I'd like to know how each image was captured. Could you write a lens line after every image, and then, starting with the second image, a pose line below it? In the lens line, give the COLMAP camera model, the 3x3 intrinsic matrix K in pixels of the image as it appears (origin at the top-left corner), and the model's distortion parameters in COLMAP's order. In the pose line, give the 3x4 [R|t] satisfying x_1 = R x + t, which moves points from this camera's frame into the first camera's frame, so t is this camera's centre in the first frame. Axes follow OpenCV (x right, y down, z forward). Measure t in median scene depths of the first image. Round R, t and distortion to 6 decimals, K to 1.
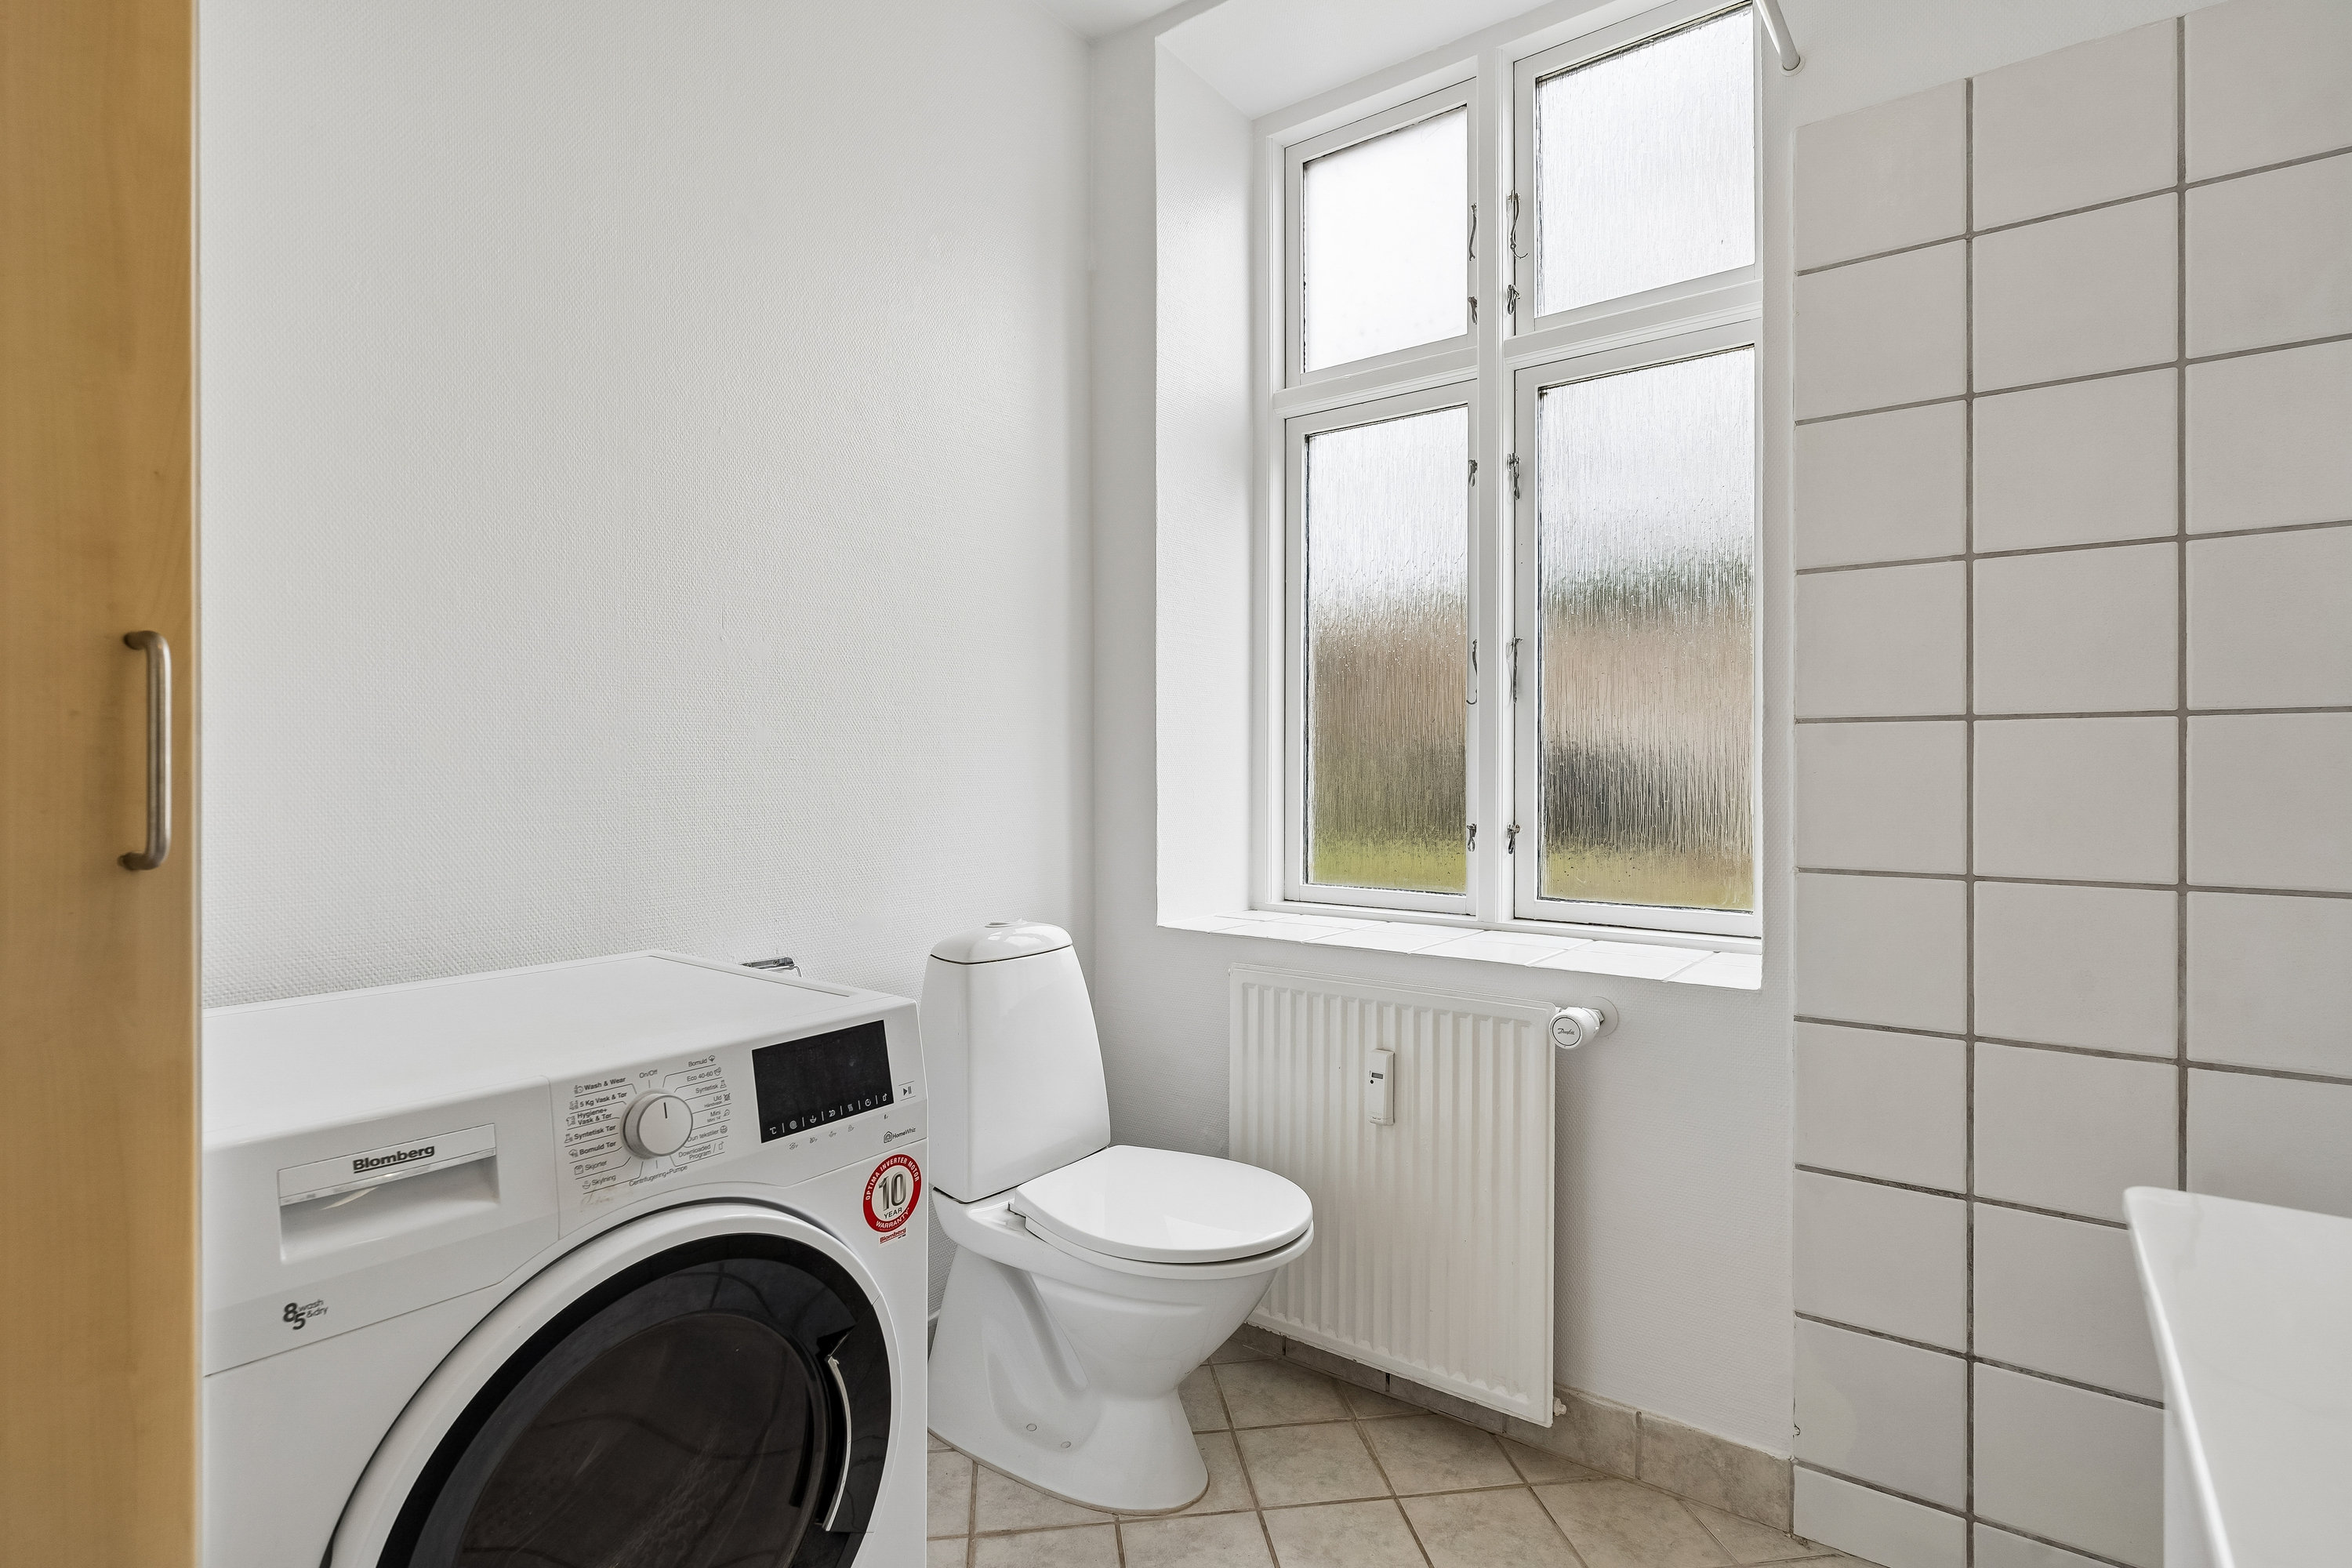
lens RADIAL K [[1179.3, 0, 1156.5], [0, 1179.3, 765.9], [0, 0, 1]] dist [0.000580, 0.001366]
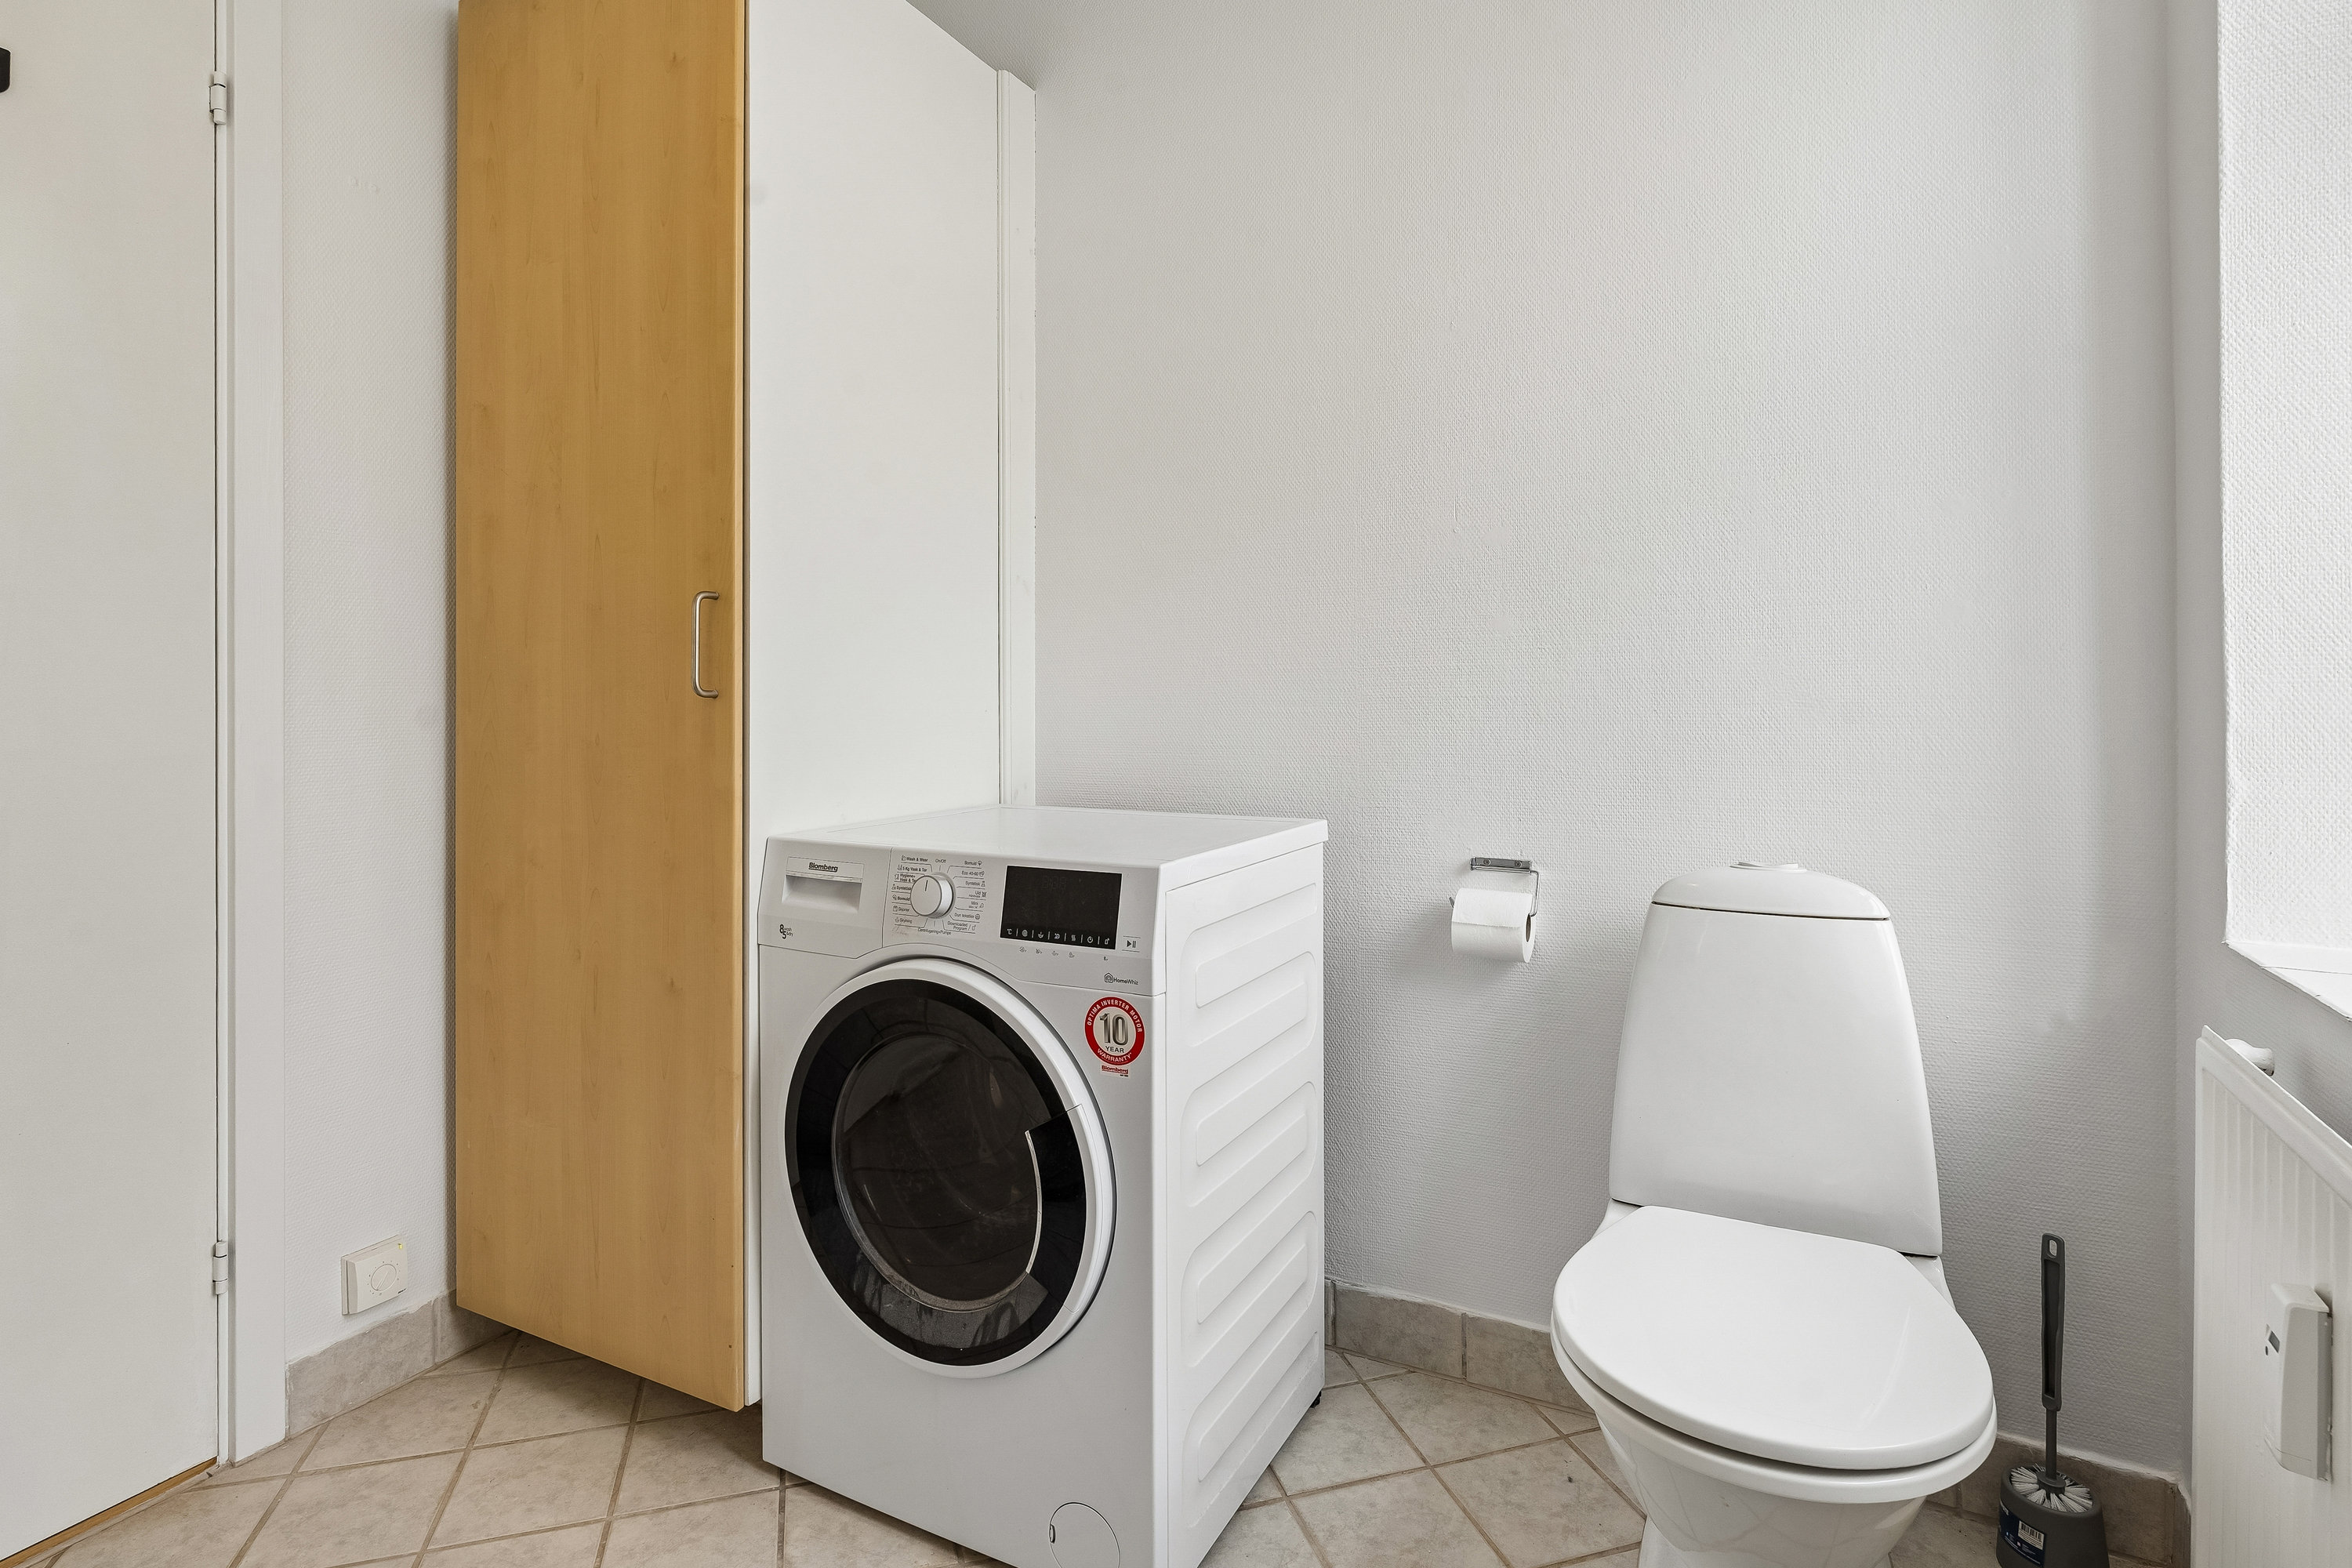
lens RADIAL K [[1179.3, 0, 1180.3], [0, 1179.3, 707.9], [0, 0, 1]] dist [0.000580, 0.001366]
pose [[0.157597, 0.003246, -0.987498, 0.886375], [0.001189, 0.999993, 0.003477, 0.059535], [0.987503, -0.001722, 0.157592, 0.908682]]
